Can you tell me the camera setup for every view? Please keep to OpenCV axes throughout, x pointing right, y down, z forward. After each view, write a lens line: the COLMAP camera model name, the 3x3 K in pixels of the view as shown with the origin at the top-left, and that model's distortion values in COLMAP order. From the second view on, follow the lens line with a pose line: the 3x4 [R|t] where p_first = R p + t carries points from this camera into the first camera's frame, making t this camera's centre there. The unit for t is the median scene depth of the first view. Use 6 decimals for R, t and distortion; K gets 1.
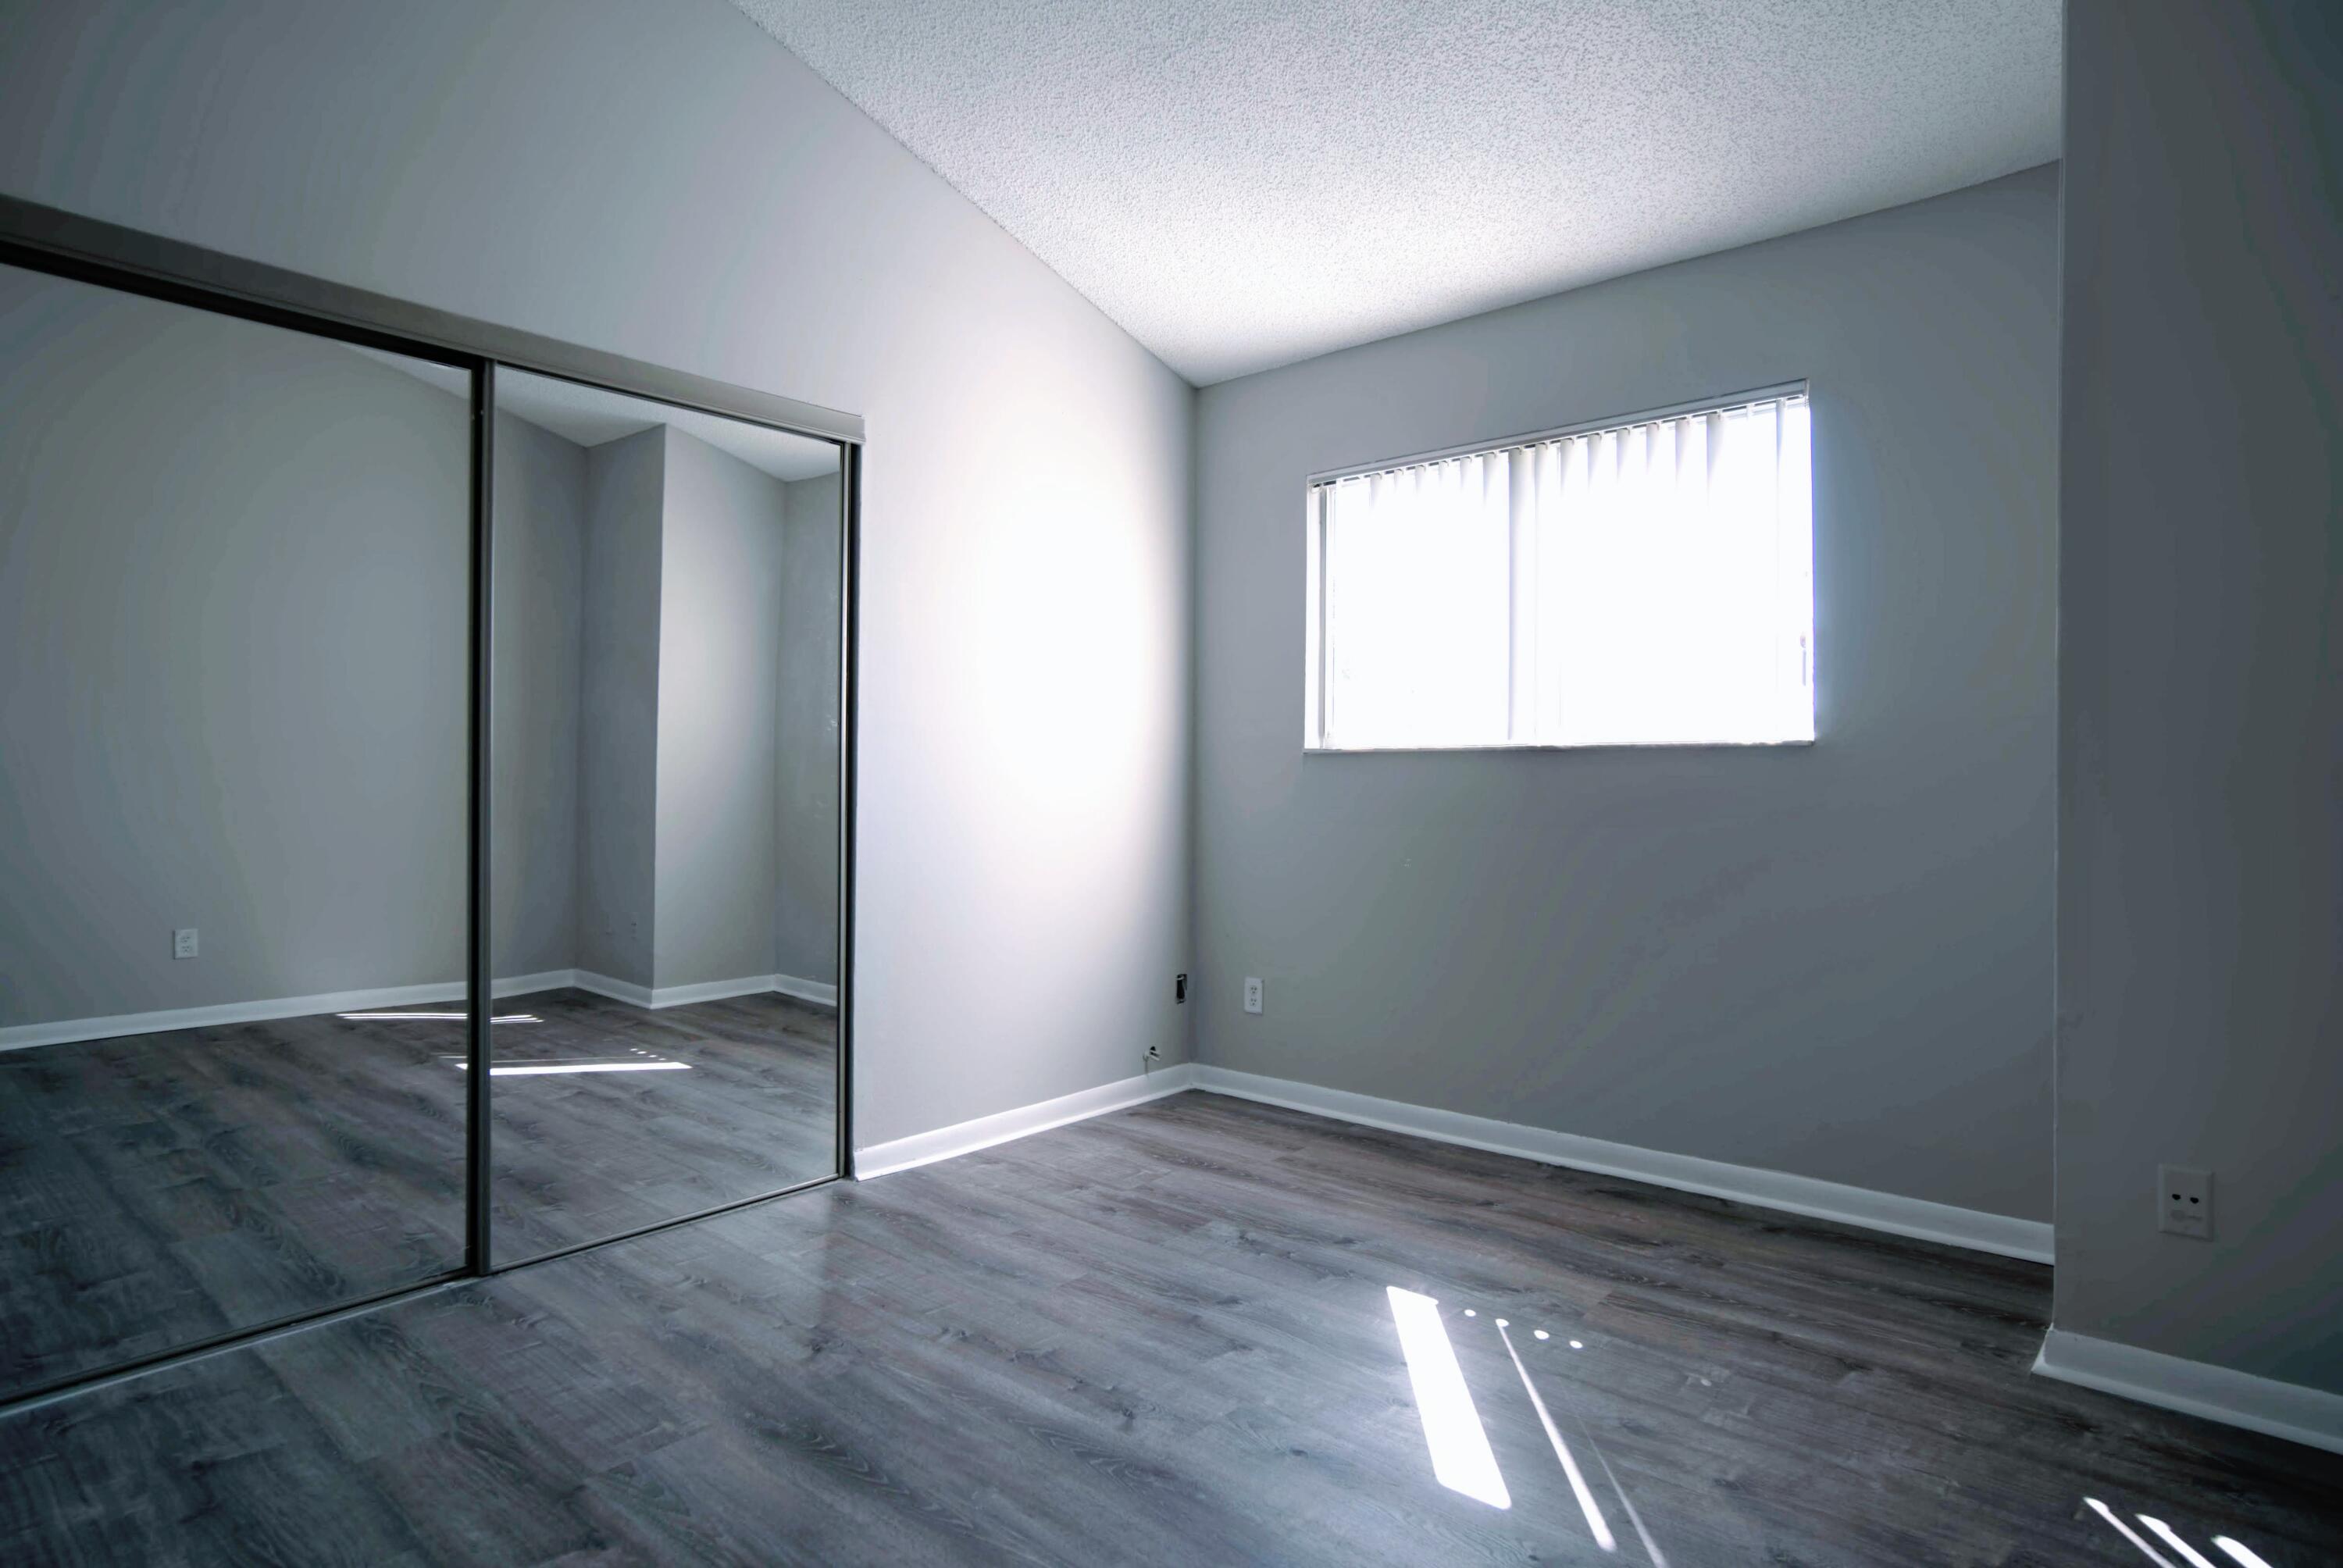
lens RADIAL K [[1267.7, 0, 1151.7], [0, 1267.7, 777.4], [0, 0, 1]] dist [-0.008294, 0.009517]
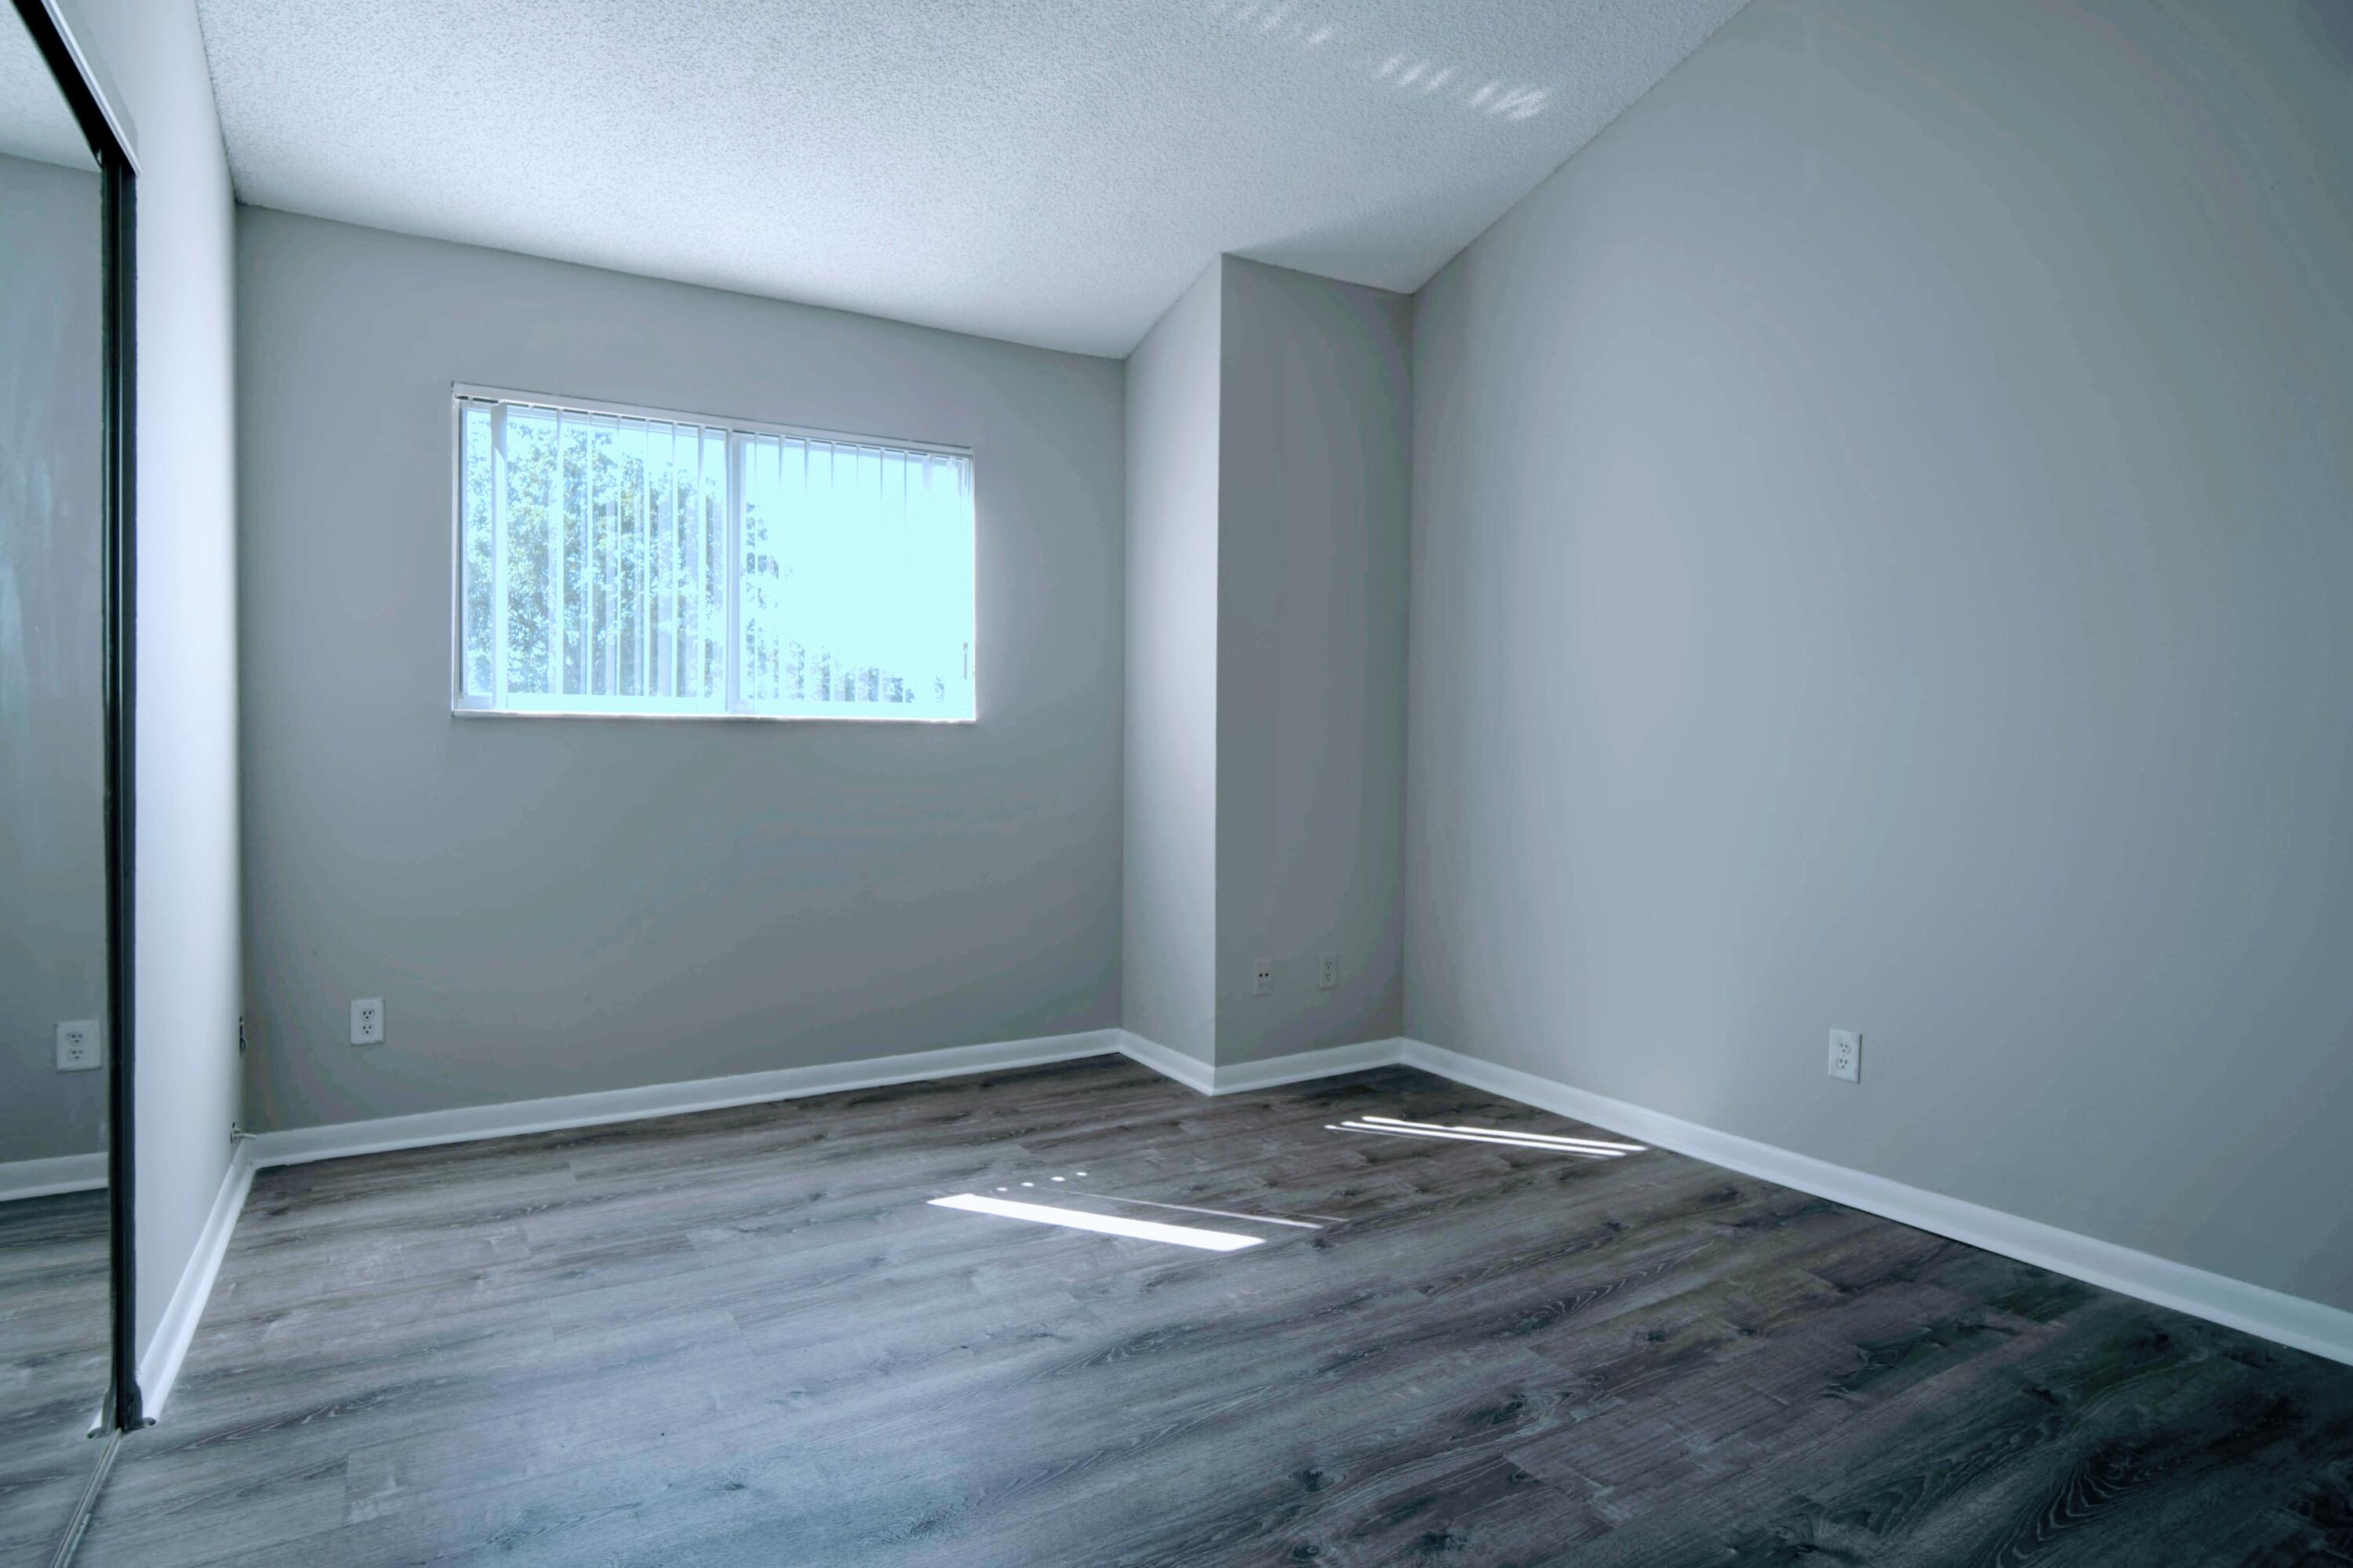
lens RADIAL K [[1273.2, 0, 1158.2], [0, 1273.2, 775.9], [0, 0, 1]] dist [-0.008294, 0.009517]
pose [[0.302107, -0.016555, 0.953130, -0.703261], [-0.008837, 0.999758, 0.020166, -0.000164], [-0.953233, -0.014515, 0.301887, 0.401011]]
